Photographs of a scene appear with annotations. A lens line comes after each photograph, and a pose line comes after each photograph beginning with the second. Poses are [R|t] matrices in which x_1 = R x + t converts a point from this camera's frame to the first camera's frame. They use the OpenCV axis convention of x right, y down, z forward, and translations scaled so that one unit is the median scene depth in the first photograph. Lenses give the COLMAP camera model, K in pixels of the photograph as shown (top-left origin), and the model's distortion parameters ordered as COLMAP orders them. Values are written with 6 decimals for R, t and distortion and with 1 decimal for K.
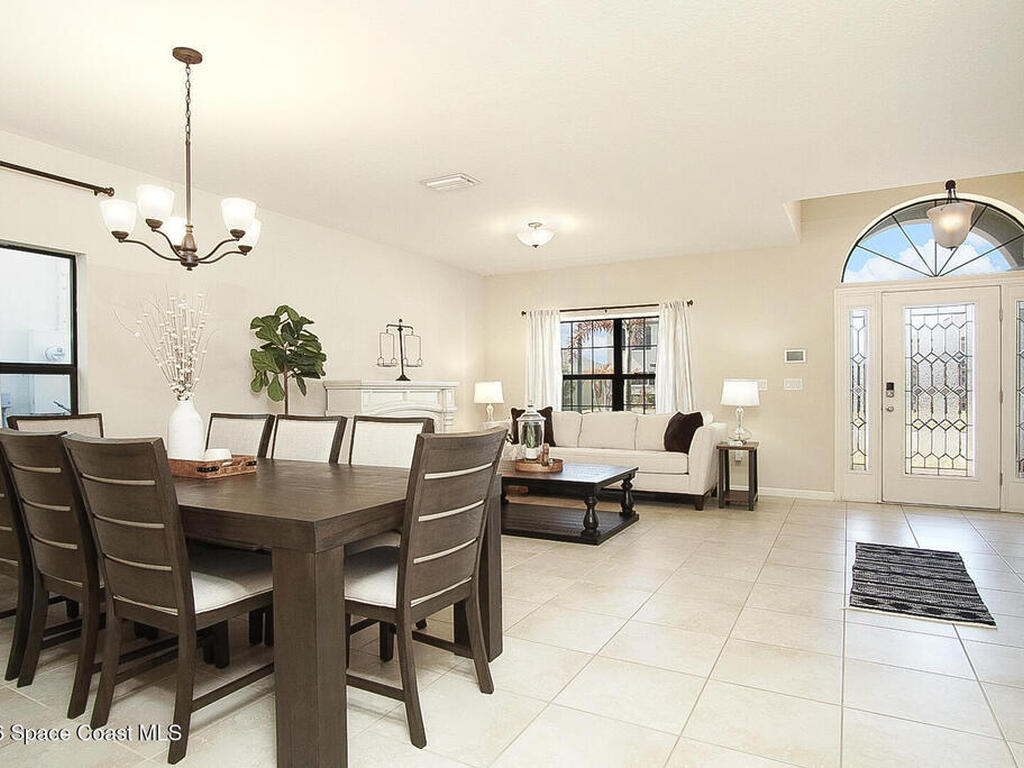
lens RADIAL K [[630.1, 0, 495.7], [0, 630.1, 384.8], [0, 0, 1]] dist [-0.012079, -0.000858]
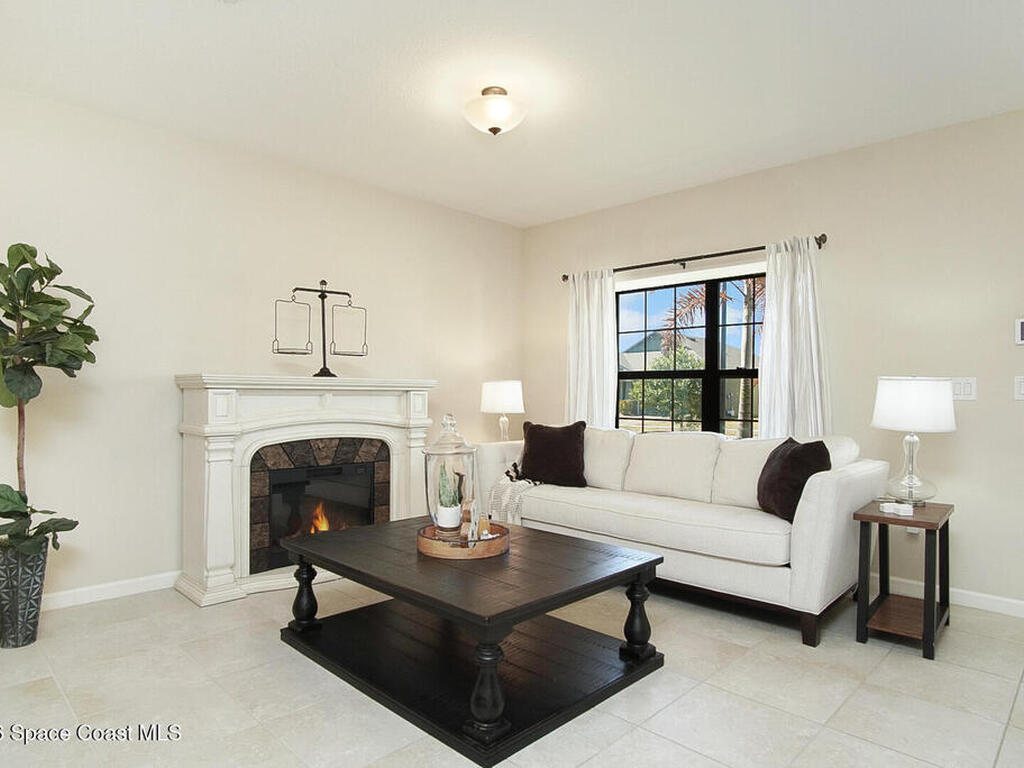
lens RADIAL K [[654.3, 0, 512.0], [0, 654.3, 384.0], [0, 0, 1]] dist [-0.007201, -0.002957]
pose [[0.972488, 0.007465, -0.232834, 0.202841], [-0.008973, 0.999945, -0.005417, 0.002810], [0.232781, 0.007357, 0.972501, 0.429542]]
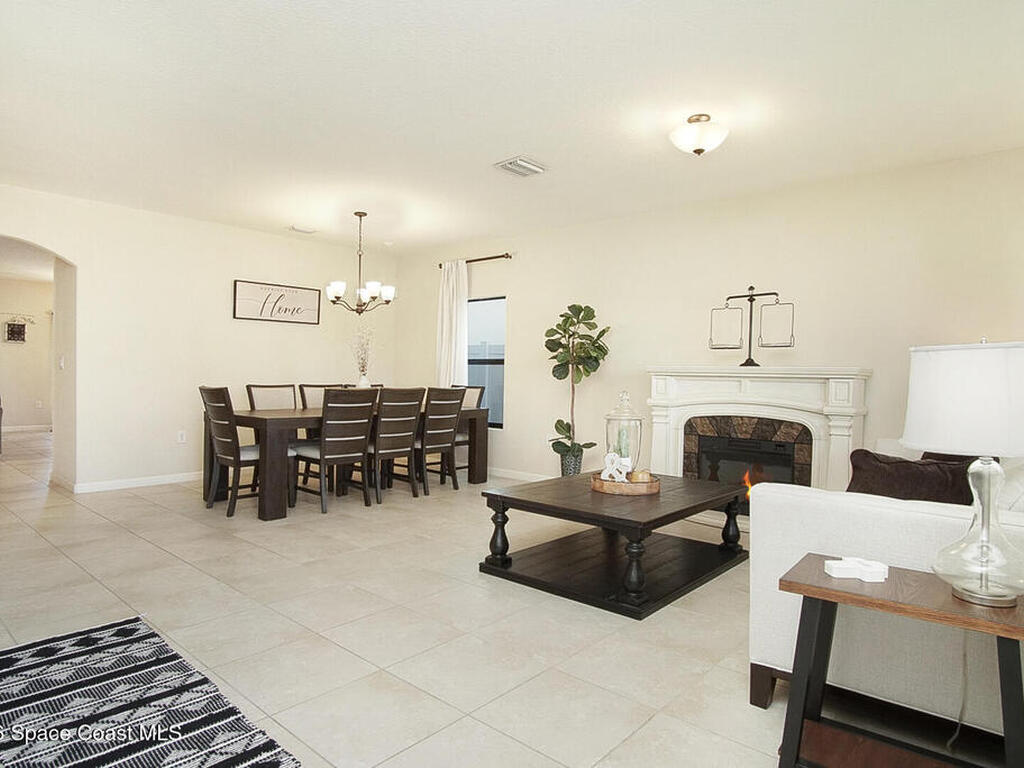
lens RADIAL K [[654.3, 0, 512.0], [0, 654.3, 384.0], [0, 0, 1]] dist [-0.007201, -0.002957]
pose [[-0.231267, 0.017003, -0.972742, 0.744561], [-0.008077, 0.999779, 0.019396, 0.002220], [0.972857, 0.012342, -0.231078, 0.963701]]
